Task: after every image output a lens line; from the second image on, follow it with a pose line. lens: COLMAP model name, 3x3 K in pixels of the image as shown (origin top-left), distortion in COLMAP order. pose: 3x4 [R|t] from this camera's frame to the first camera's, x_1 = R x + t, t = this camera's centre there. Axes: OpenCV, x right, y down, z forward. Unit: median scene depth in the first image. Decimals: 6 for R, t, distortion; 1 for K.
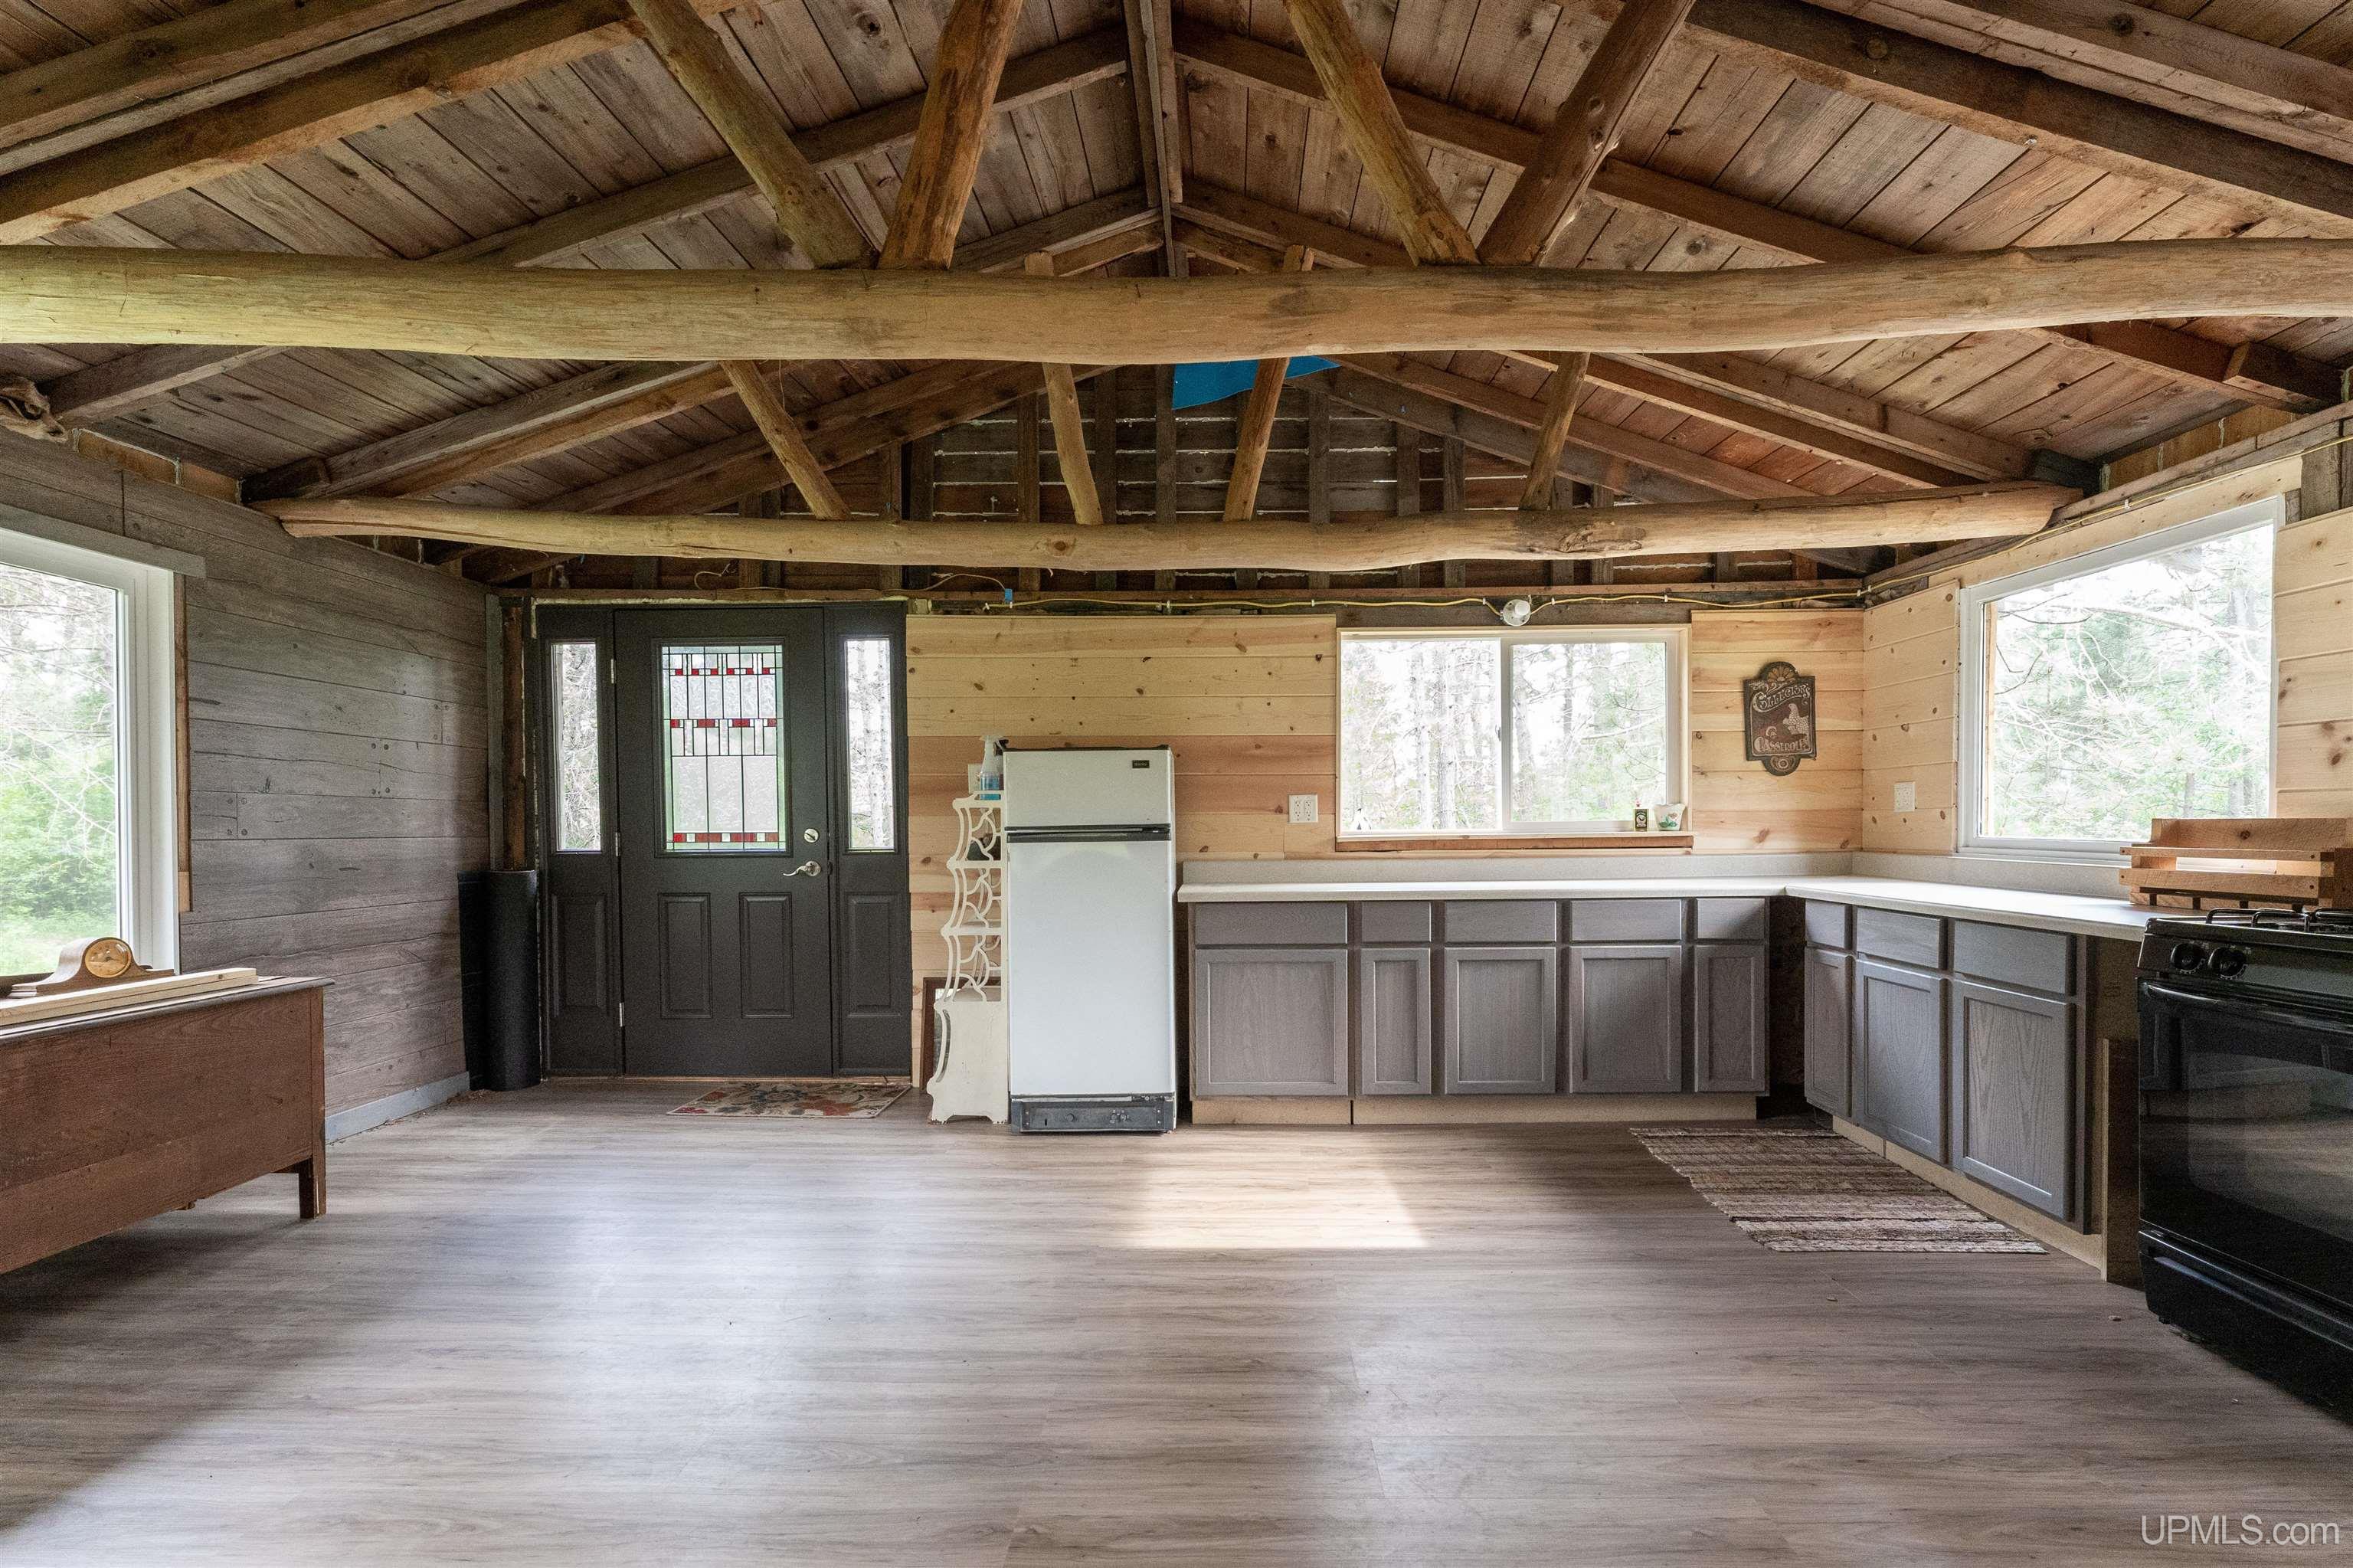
lens RADIAL K [[1035.4, 0, 1183.5], [0, 1035.4, 857.8], [0, 0, 1]] dist [-0.000234, 0.000567]
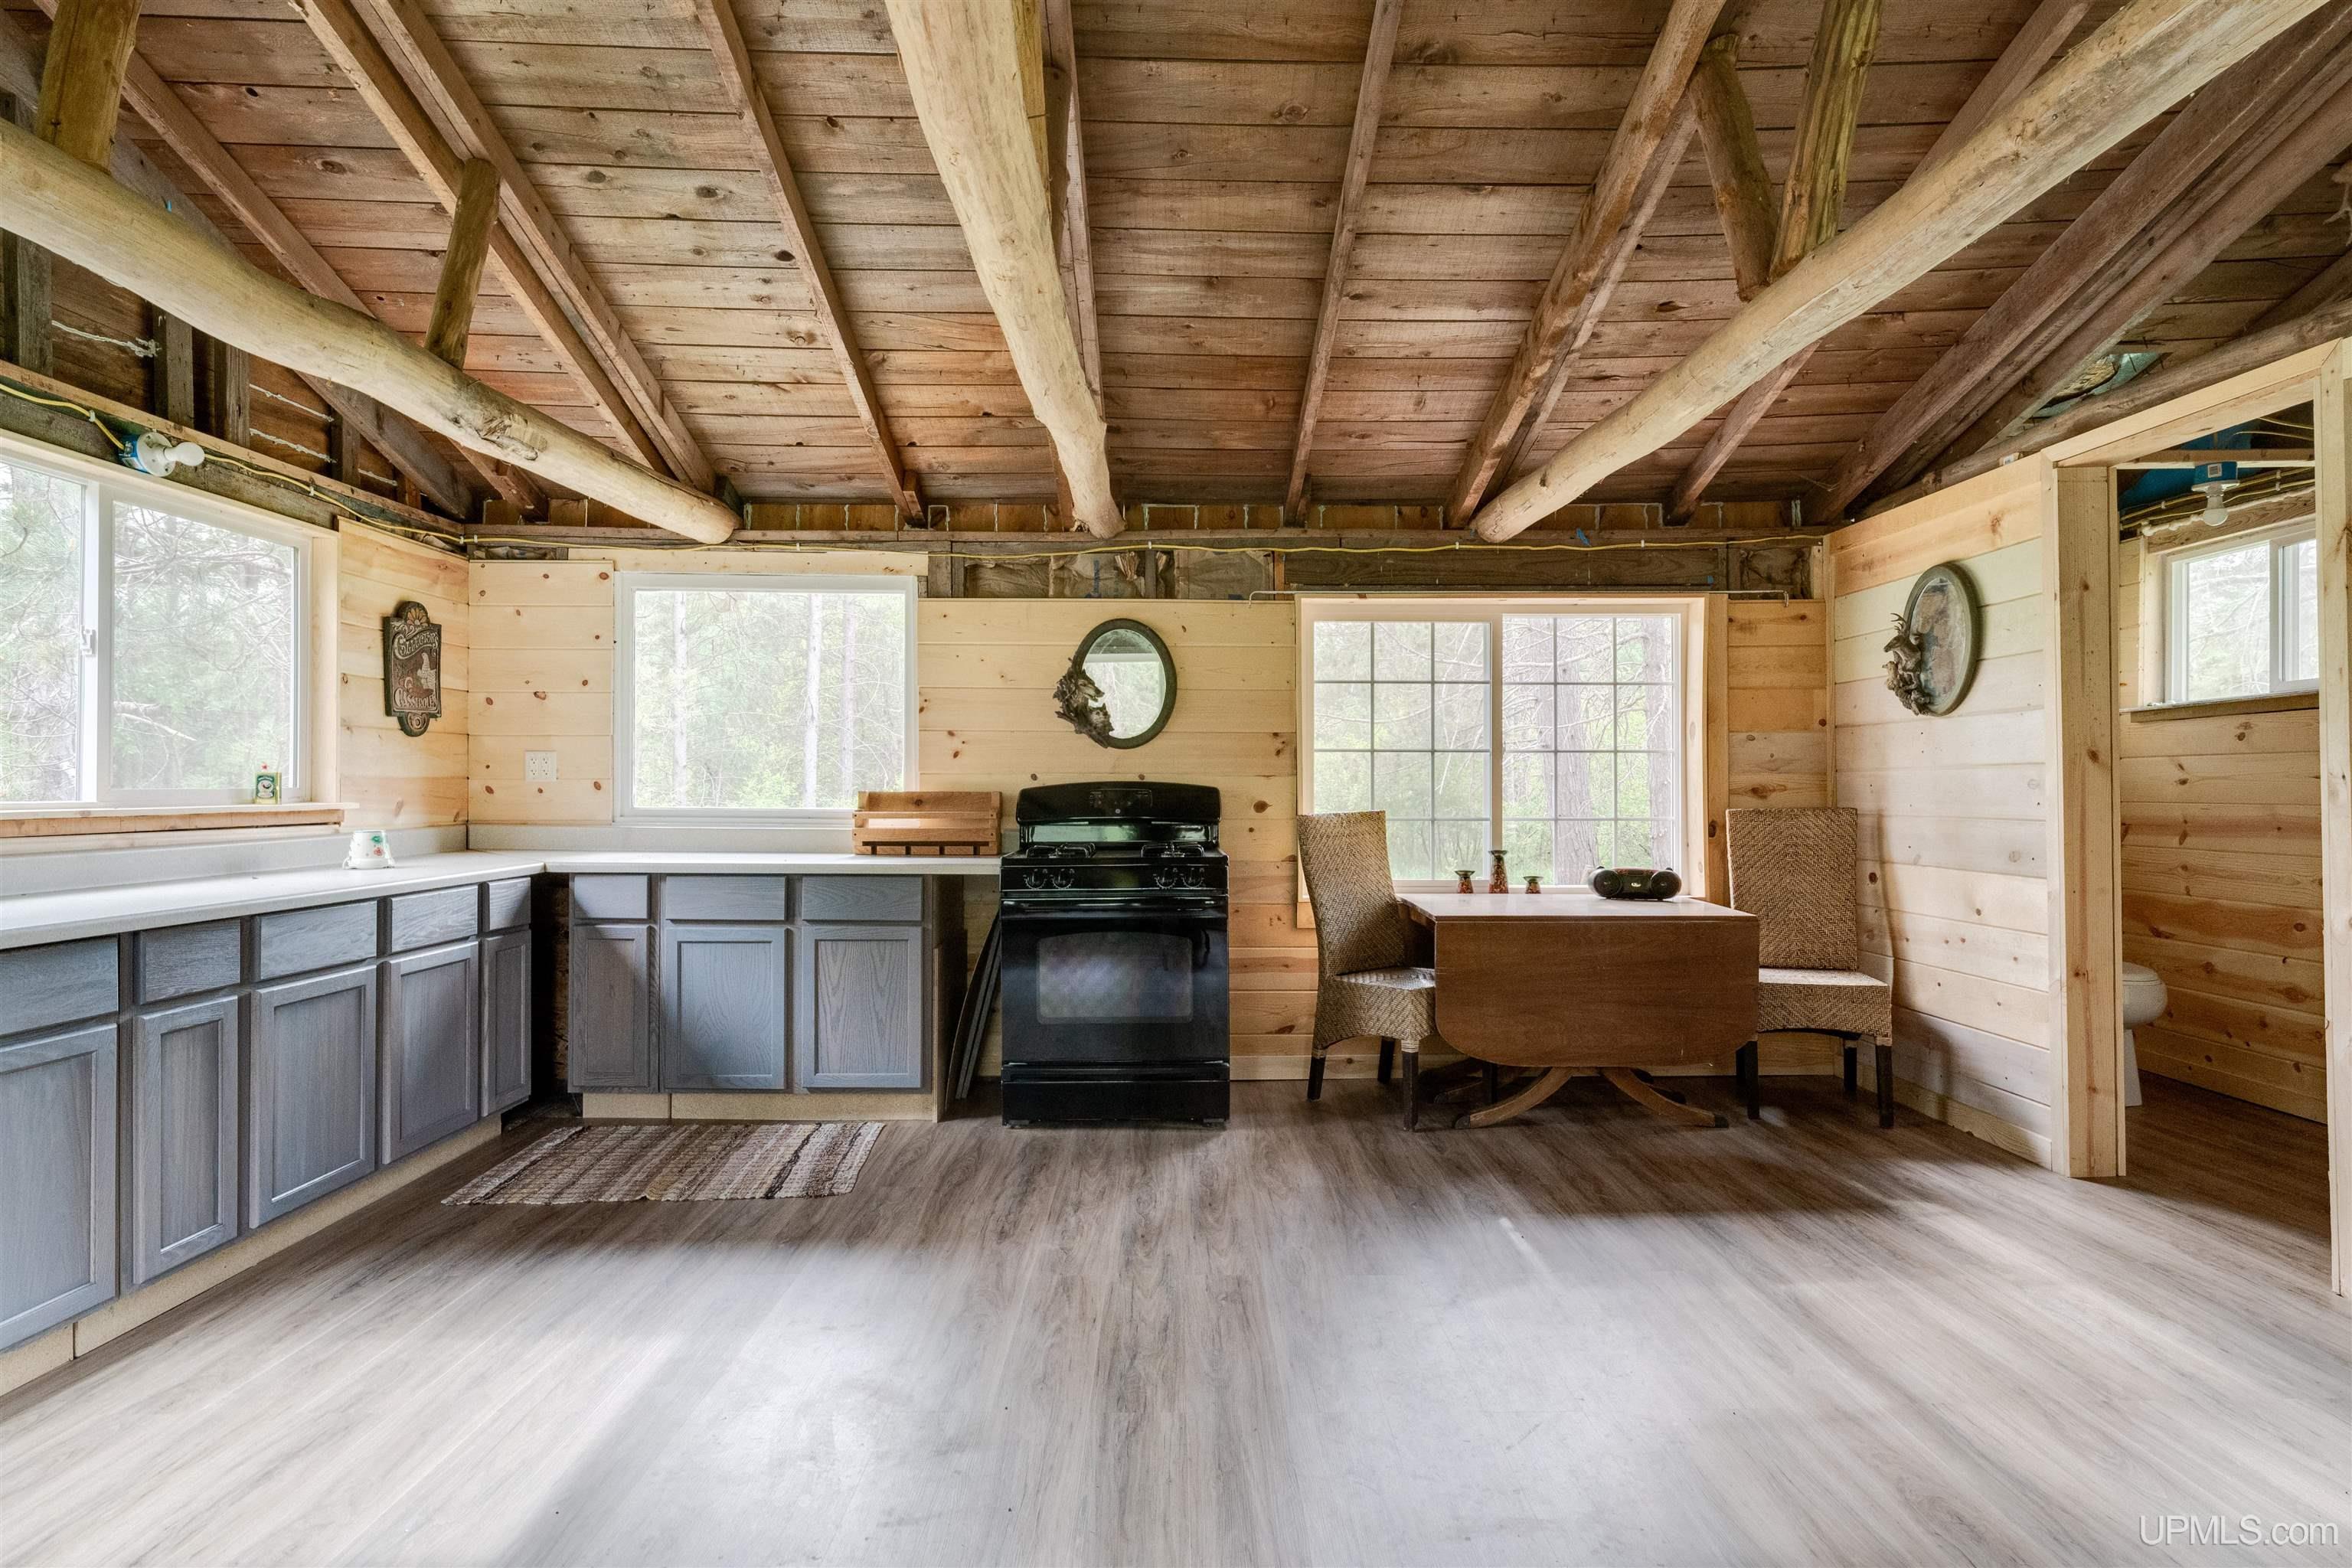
lens RADIAL K [[1230.9, 0, 1176.0], [0, 1230.9, 784.0], [0, 0, 1]] dist [0.001319, -0.000193]
pose [[-0.038553, 0.014522, 0.999151, -0.508961], [0.031739, 0.999408, -0.013301, -0.009004], [-0.998752, 0.031199, -0.038991, 0.482899]]
